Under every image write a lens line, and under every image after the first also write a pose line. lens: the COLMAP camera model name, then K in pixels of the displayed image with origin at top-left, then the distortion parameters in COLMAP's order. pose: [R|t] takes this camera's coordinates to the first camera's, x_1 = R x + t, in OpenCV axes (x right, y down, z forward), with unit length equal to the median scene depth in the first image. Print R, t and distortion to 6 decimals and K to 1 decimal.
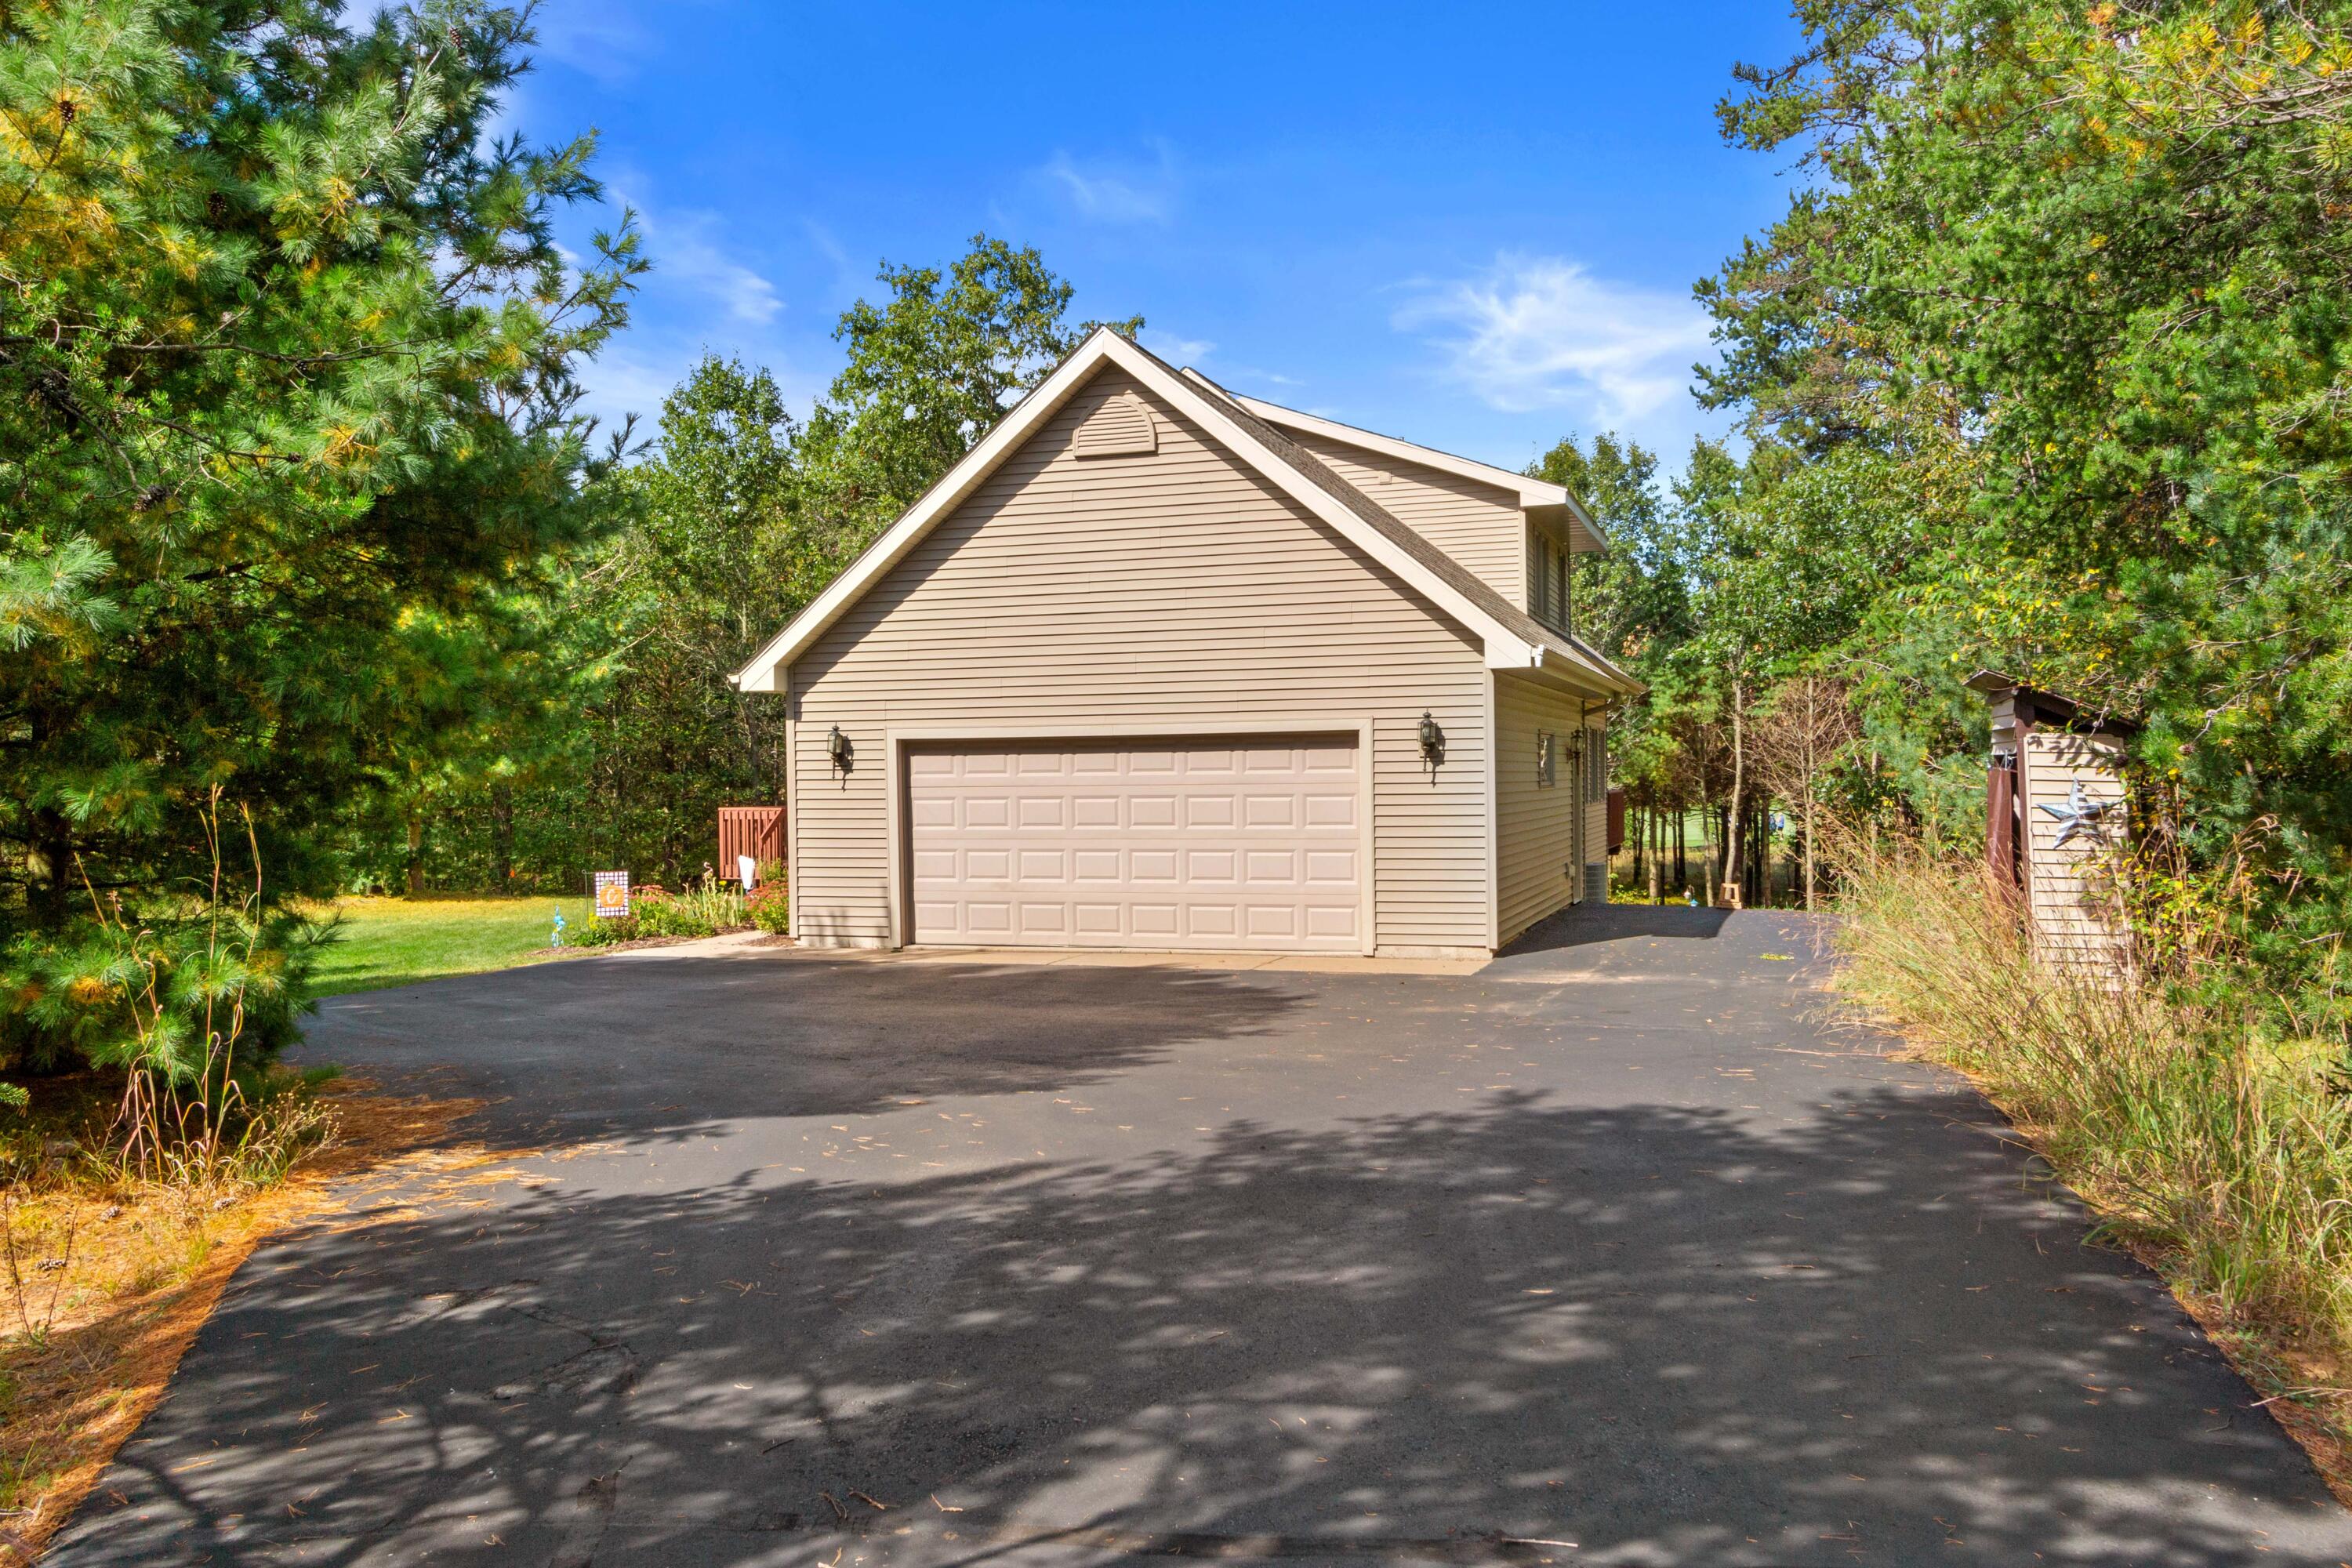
lens RADIAL K [[1853.4, 0, 1175.4], [0, 1853.4, 786.6], [0, 0, 1]] dist [0.000387, 0.000085]
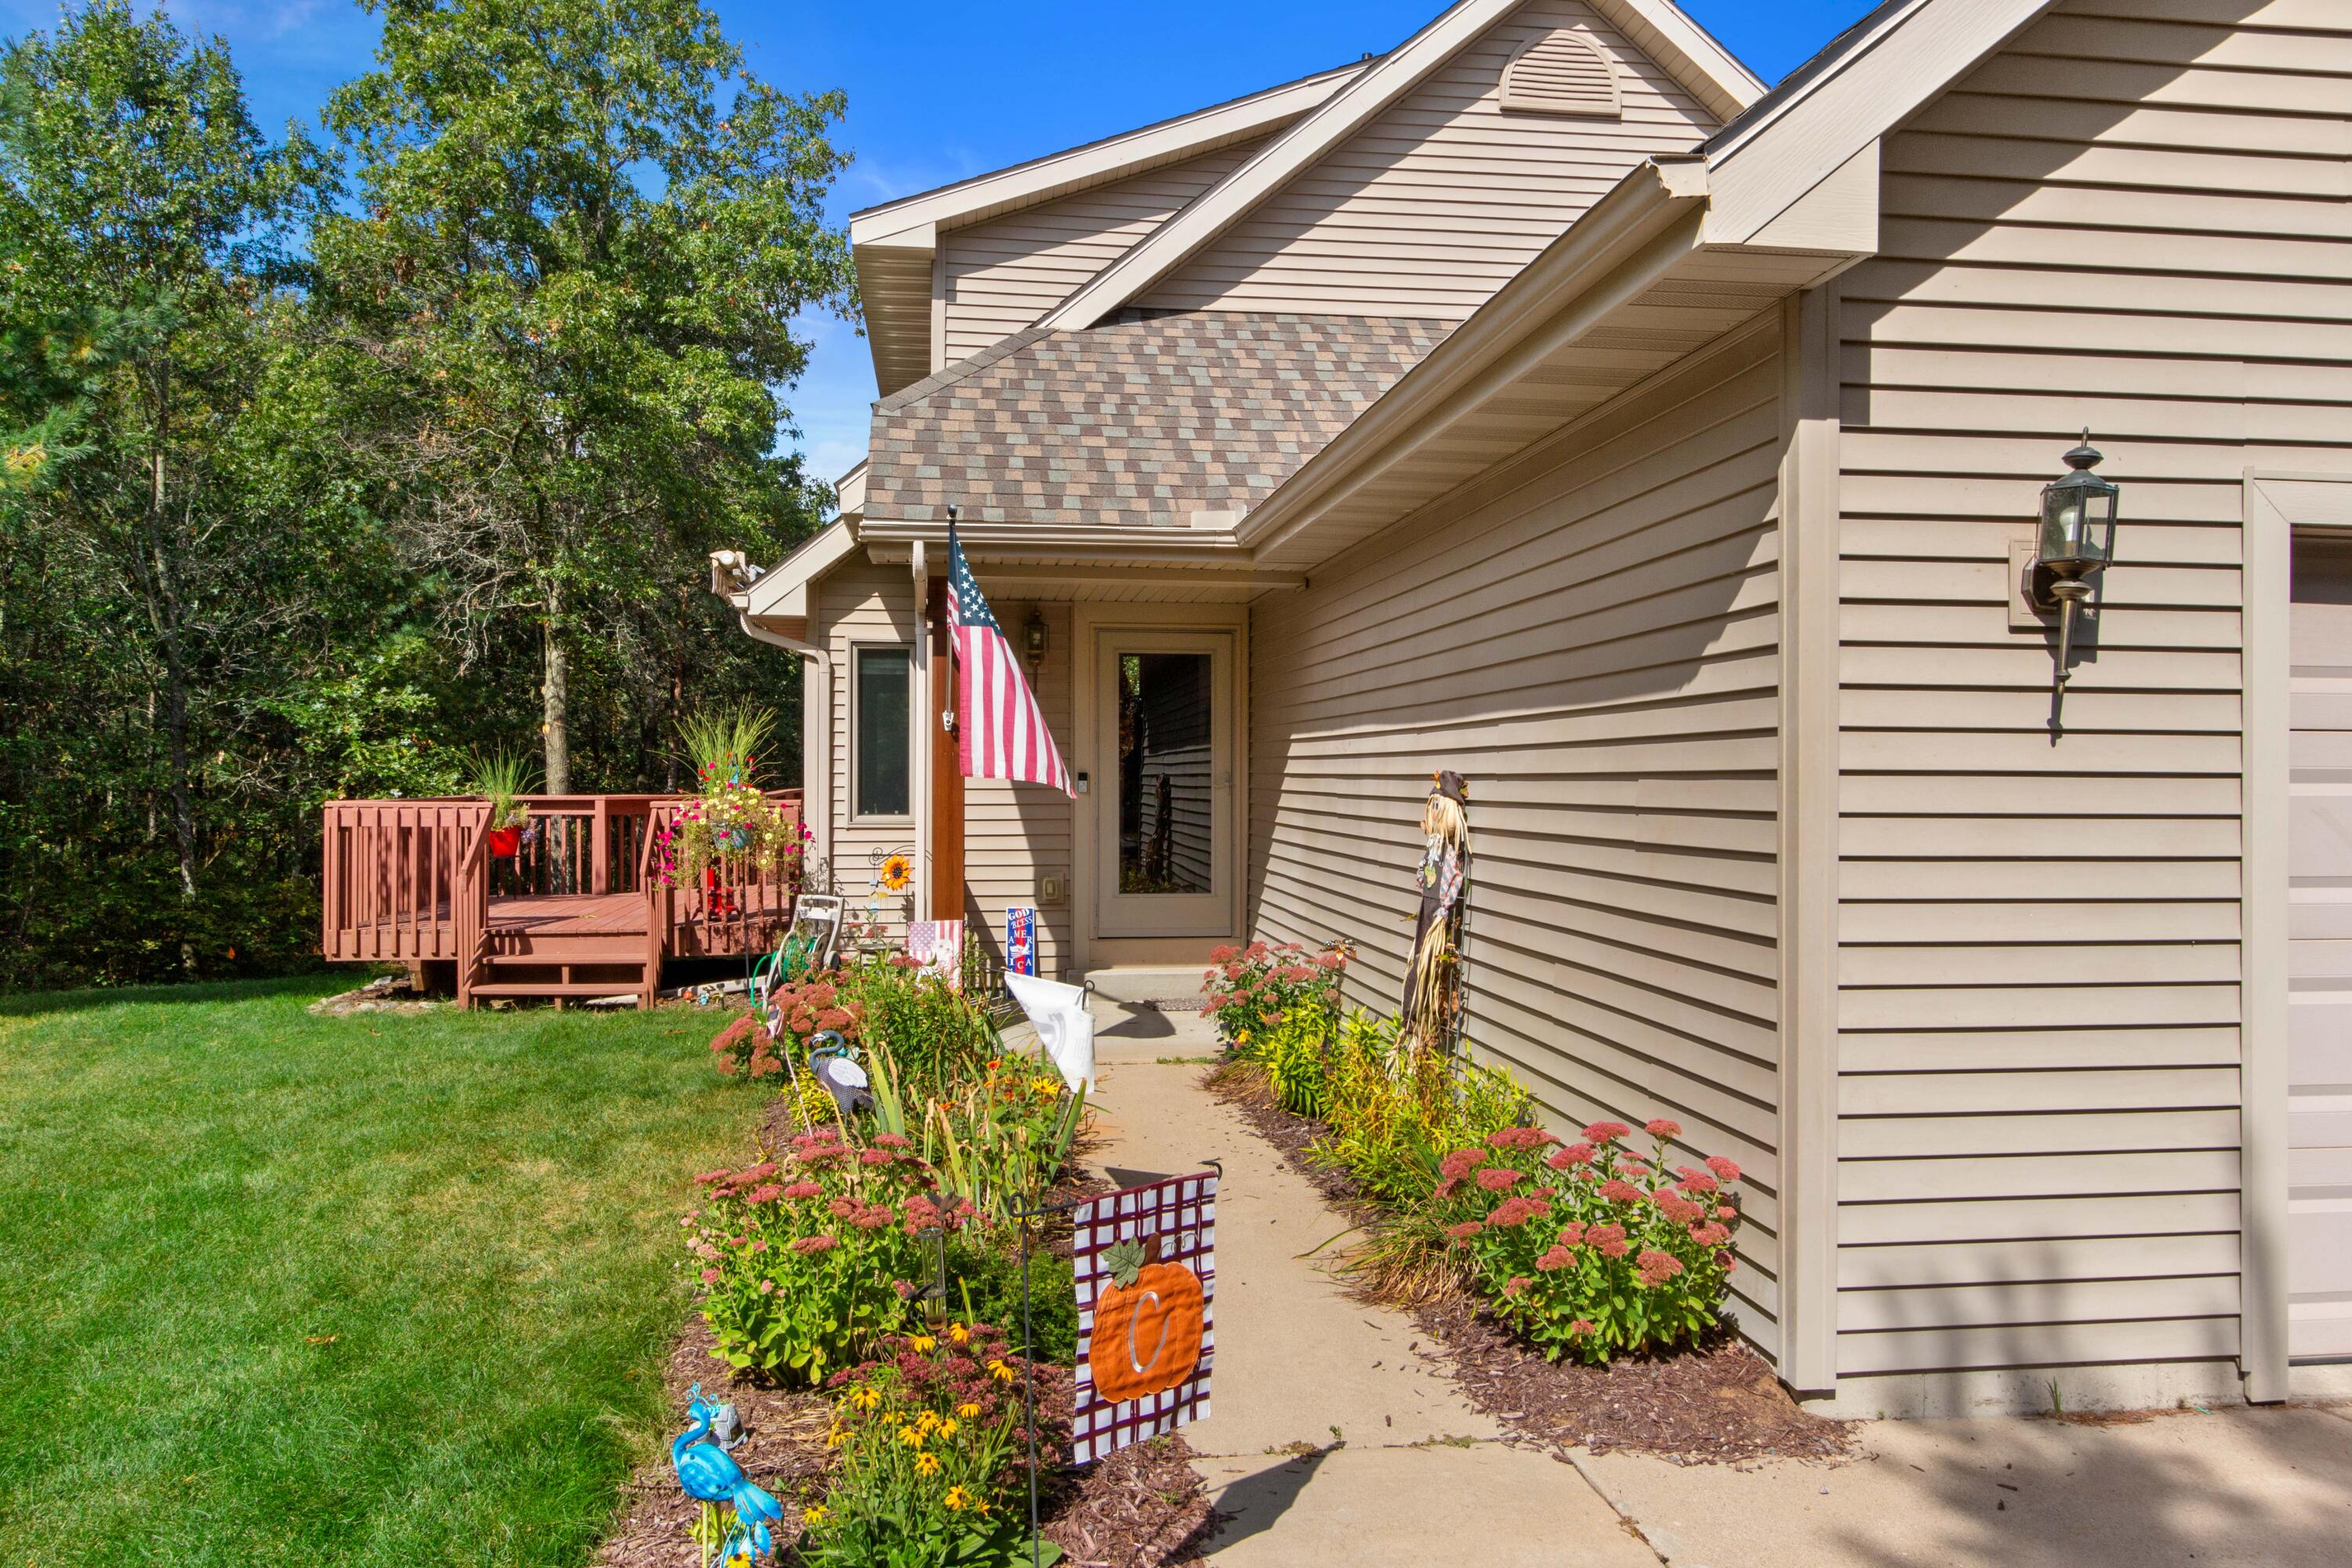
lens RADIAL K [[1621.9, 0, 1176.2], [0, 1621.9, 779.0], [0, 0, 1]] dist [-0.012538, -0.003603]
pose [[0.891745, 0.020770, 0.452061, -0.368321], [-0.017703, 0.999783, -0.011014, 0.011457], [-0.452192, 0.001819, 0.891919, 0.868415]]
